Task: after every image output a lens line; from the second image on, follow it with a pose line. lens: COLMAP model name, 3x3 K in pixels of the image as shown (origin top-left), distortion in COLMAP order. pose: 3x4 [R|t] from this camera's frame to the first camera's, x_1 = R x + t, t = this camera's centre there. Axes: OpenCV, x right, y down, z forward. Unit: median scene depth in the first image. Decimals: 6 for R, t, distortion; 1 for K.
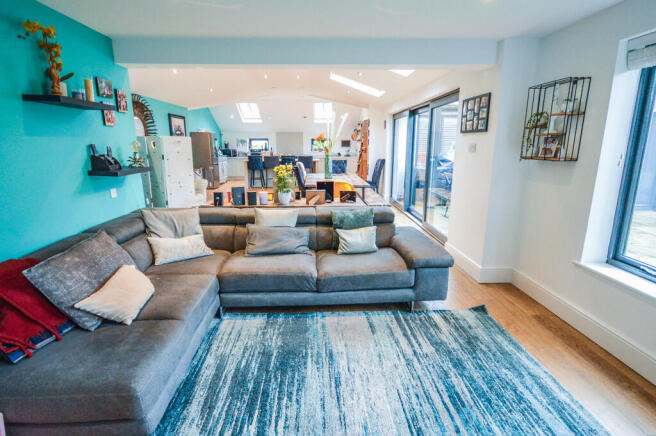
lens RADIAL K [[353.3, 0, 325.0], [0, 353.3, 217.7], [0, 0, 1]] dist [0.014901, -0.001651]
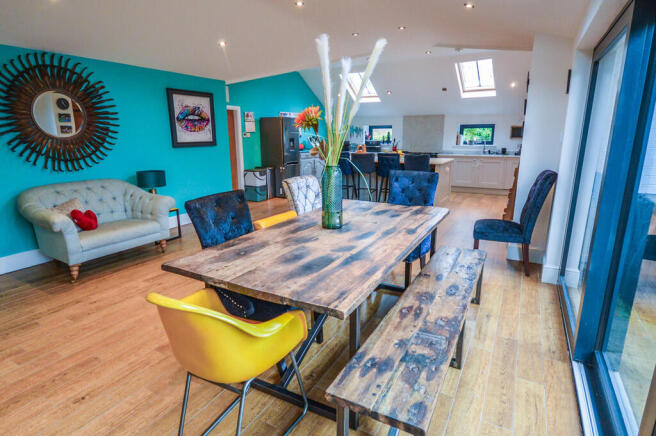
lens RADIAL K [[353.3, 0, 328.5], [0, 353.3, 219.2], [0, 0, 1]] dist [0.014901, -0.001651]
pose [[0.856556, 0.120141, -0.501874, 0.098891], [-0.102002, 0.992752, 0.063561, -0.075121], [0.505872, -0.003252, 0.862602, 0.348971]]
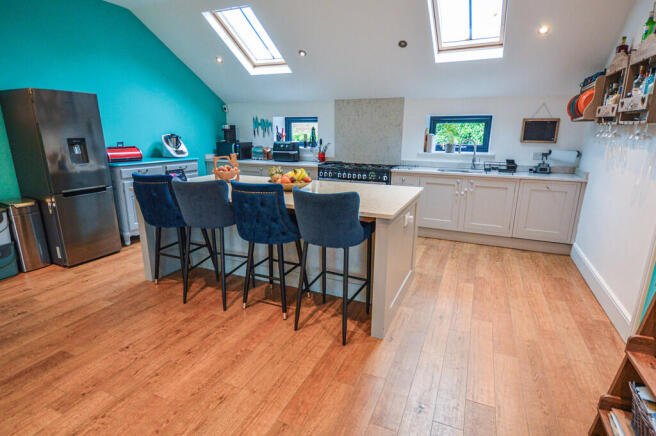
lens RADIAL K [[353.3, 0, 324.9], [0, 353.3, 220.2], [0, 0, 1]] dist [0.014901, -0.001651]
pose [[0.896829, 0.117614, -0.426455, 0.032214], [-0.097070, 0.992835, 0.069683, -0.135702], [0.431596, -0.021098, 0.901820, 0.638518]]
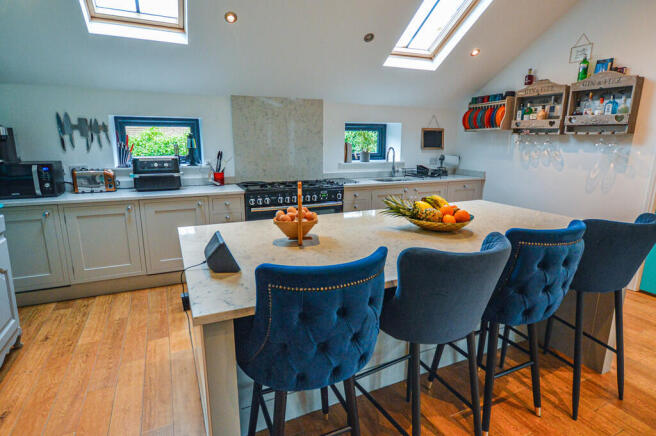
lens RADIAL K [[353.3, 0, 330.2], [0, 353.3, 219.5], [0, 0, 1]] dist [0.014901, -0.001651]
pose [[0.917088, -0.082243, 0.390110, -0.181642], [0.069442, 0.996486, 0.046833, -0.153202], [-0.392591, -0.015860, 0.919576, 0.714714]]
